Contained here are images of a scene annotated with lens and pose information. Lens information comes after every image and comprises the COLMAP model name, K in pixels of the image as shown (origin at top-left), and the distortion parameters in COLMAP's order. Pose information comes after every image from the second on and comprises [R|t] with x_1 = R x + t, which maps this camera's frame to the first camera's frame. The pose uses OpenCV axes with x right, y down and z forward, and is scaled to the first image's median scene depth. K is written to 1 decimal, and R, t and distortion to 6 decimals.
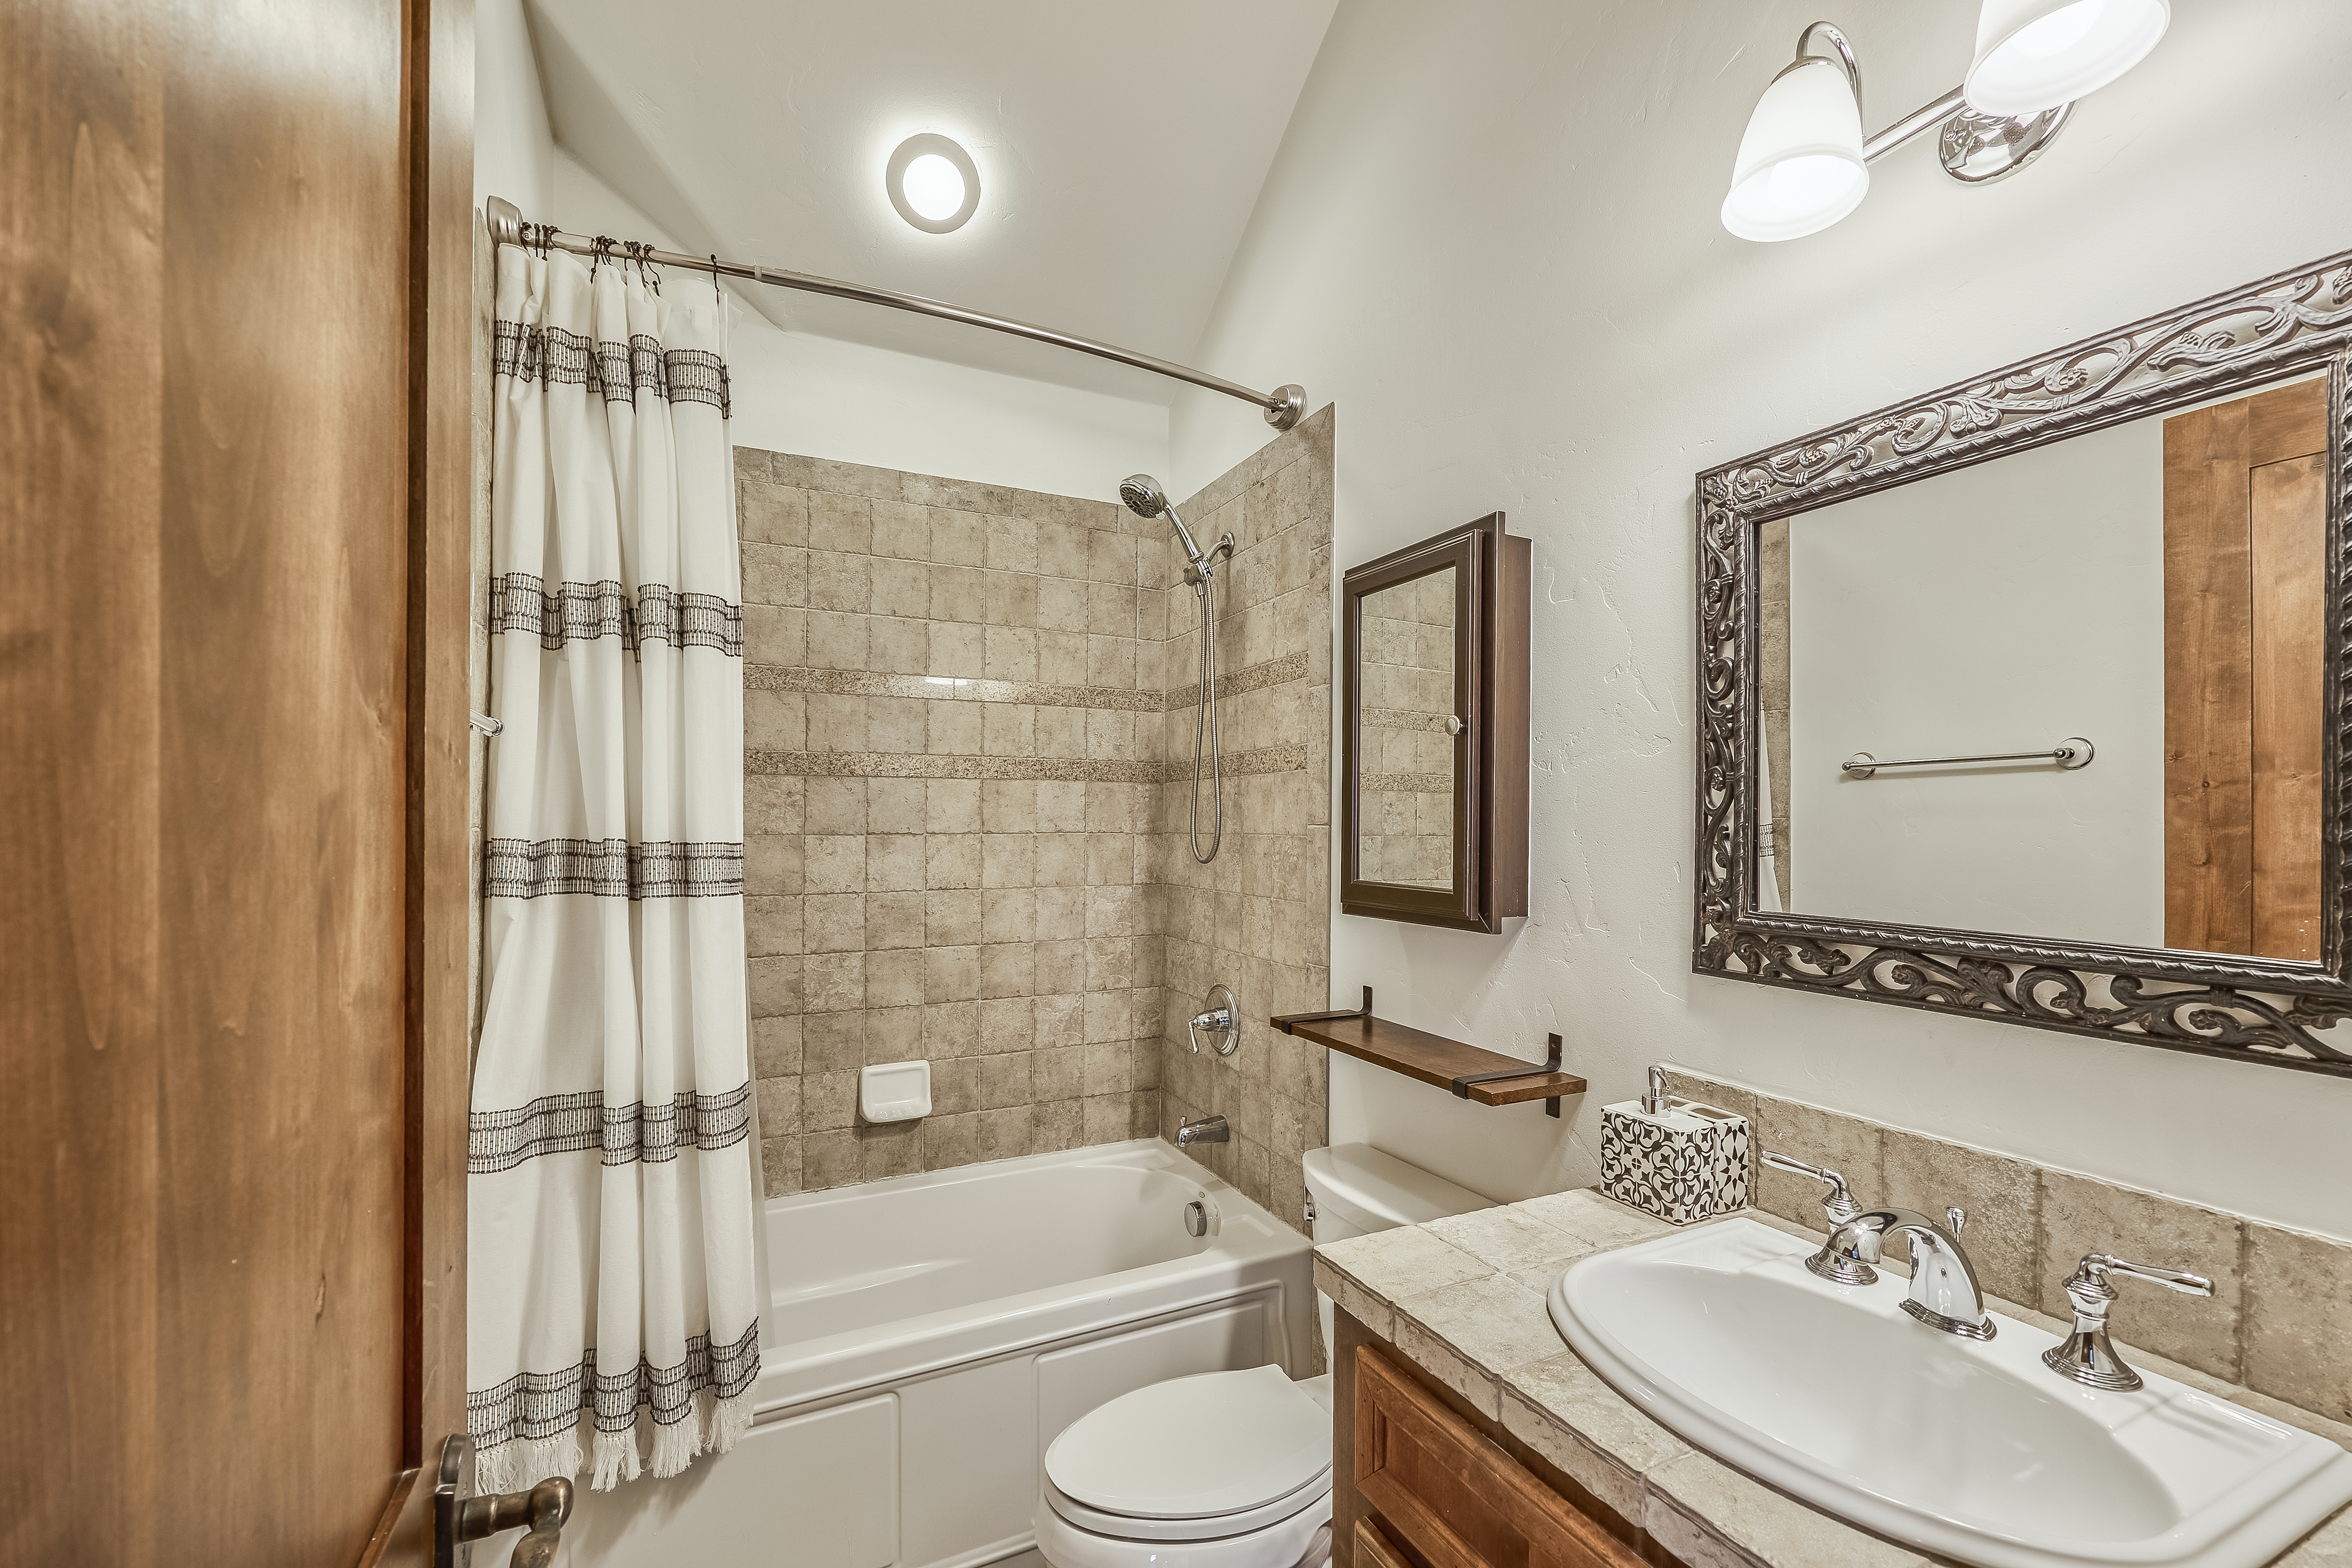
lens RADIAL K [[969.4, 0, 1170.9], [0, 969.4, 816.4], [0, 0, 1]] dist [0.000367, 0.000231]
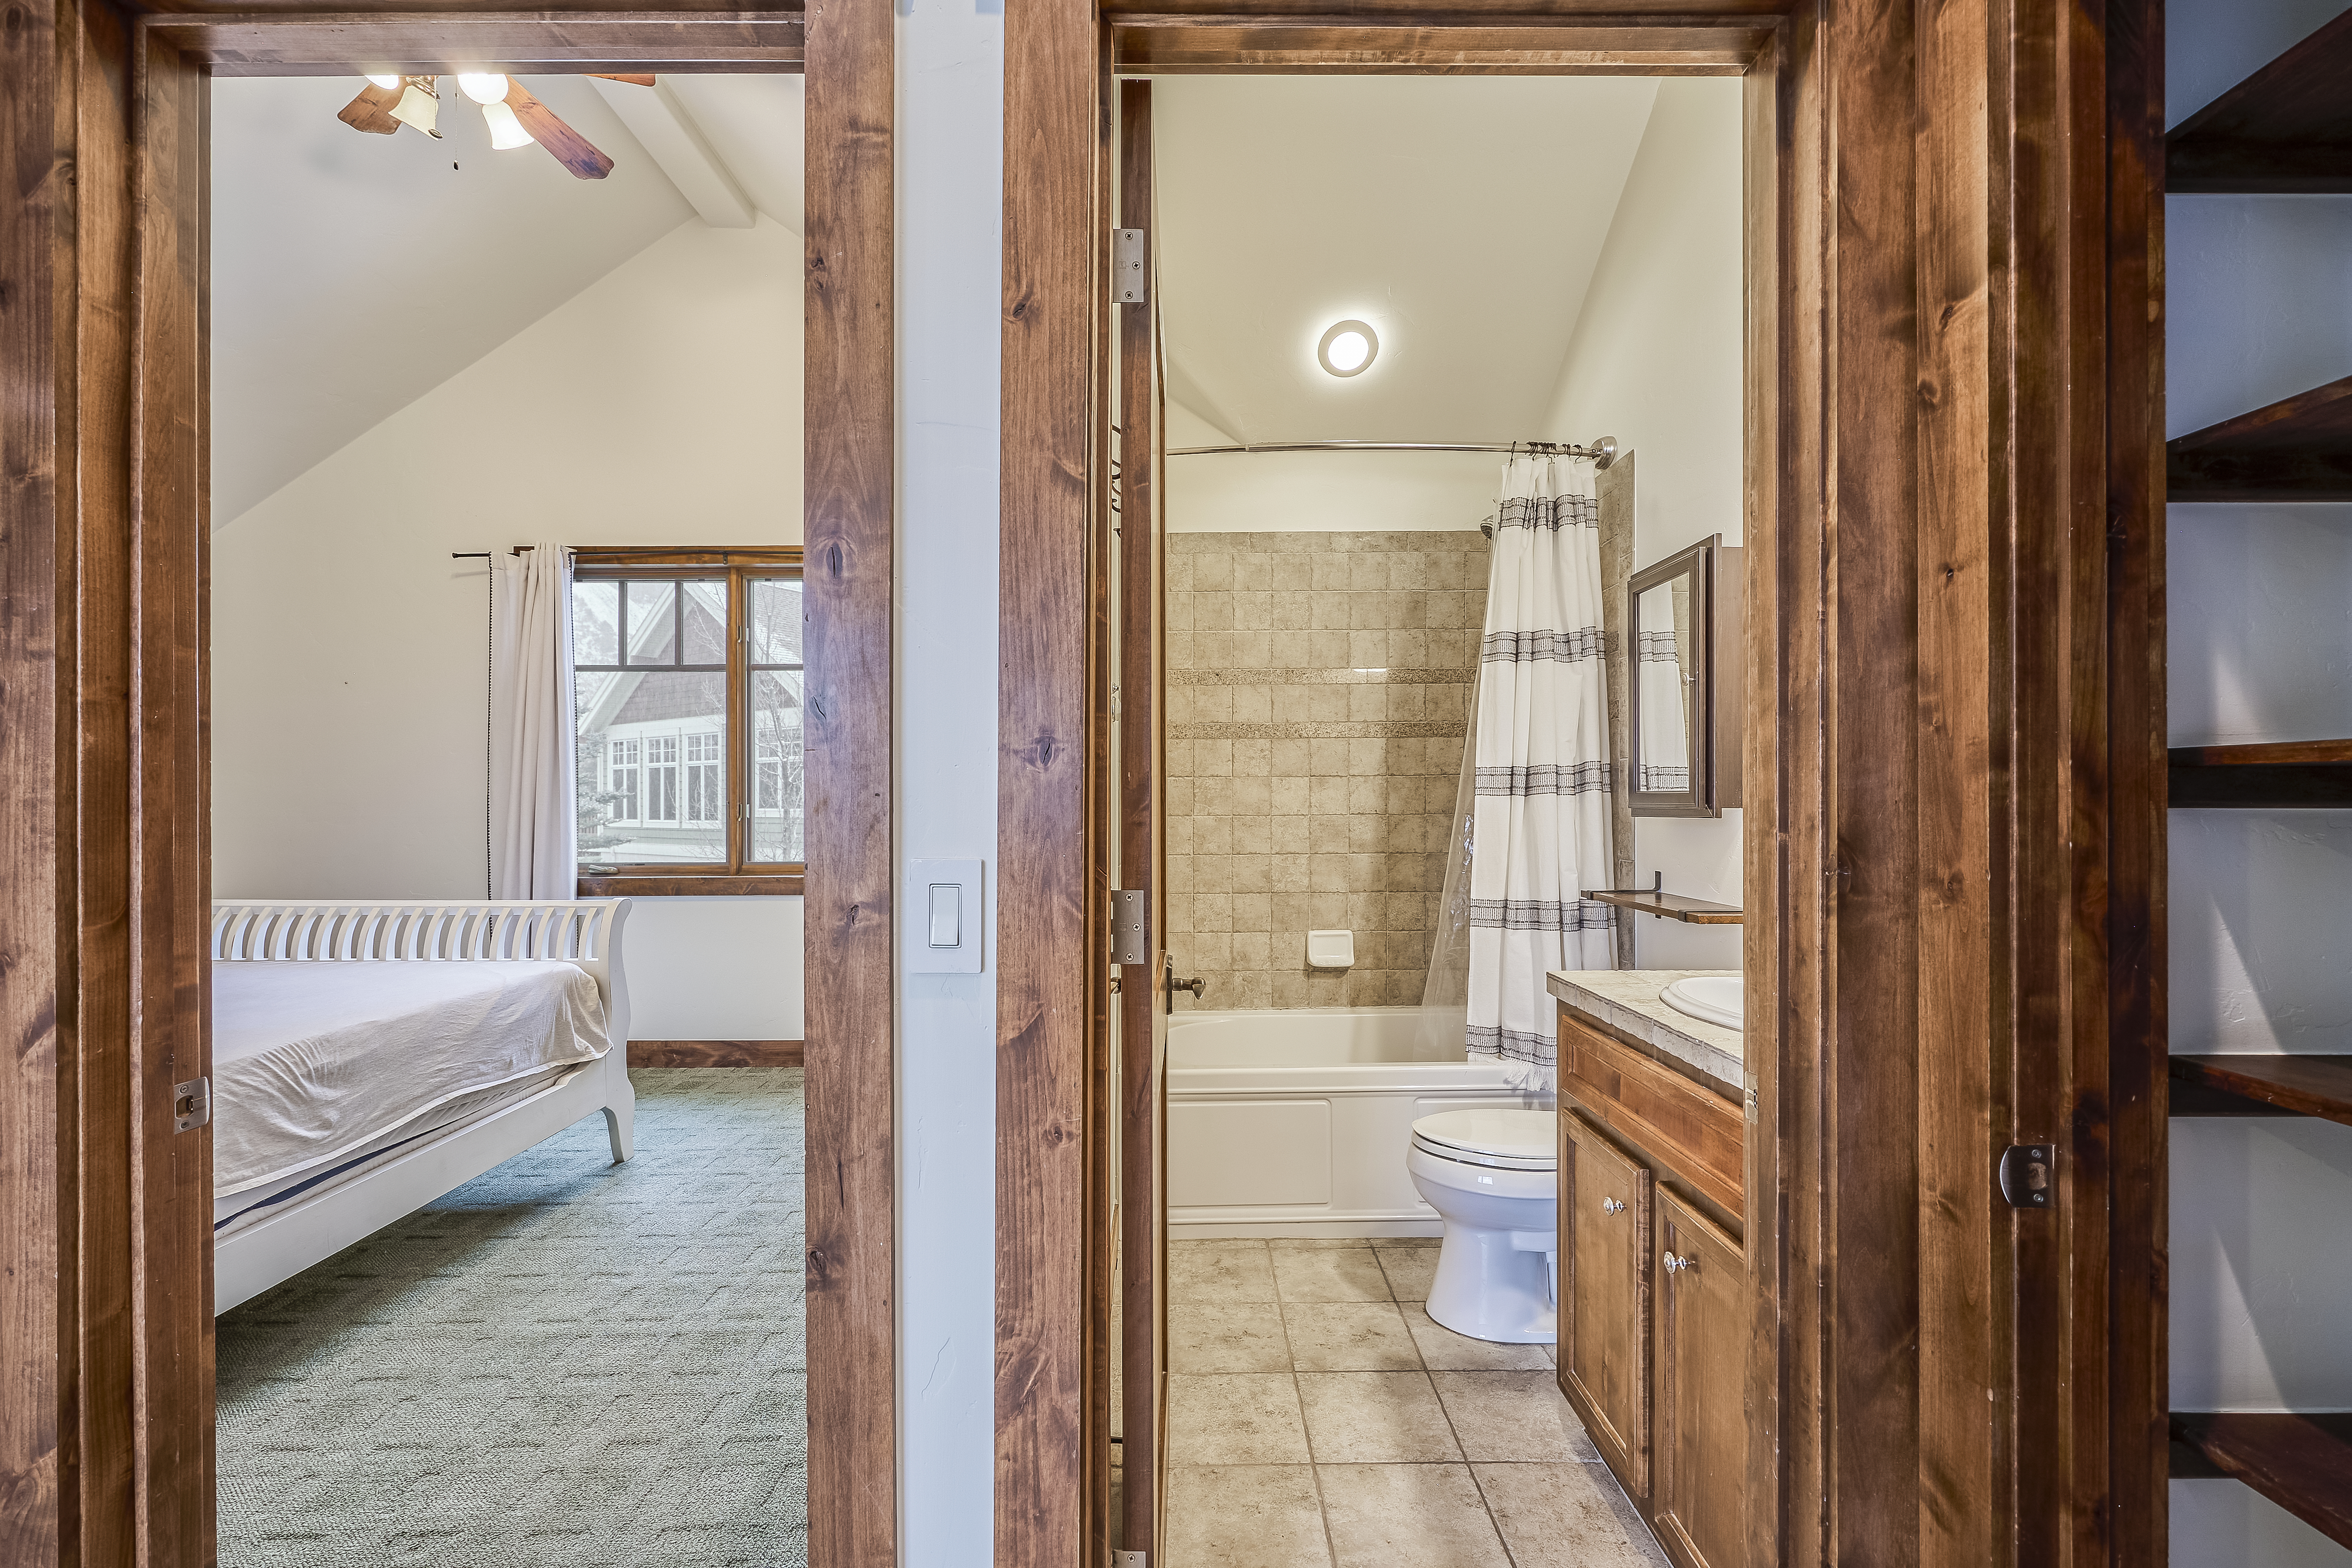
lens RADIAL K [[969.3, 0, 1170.9], [0, 969.3, 816.4], [0, 0, 1]] dist [0.000367, 0.000231]
pose [[0.900968, -0.003358, -0.433872, 0.145716], [0.010182, 0.999858, 0.013405, 0.058495], [0.433765, -0.016495, 0.900875, -0.454342]]
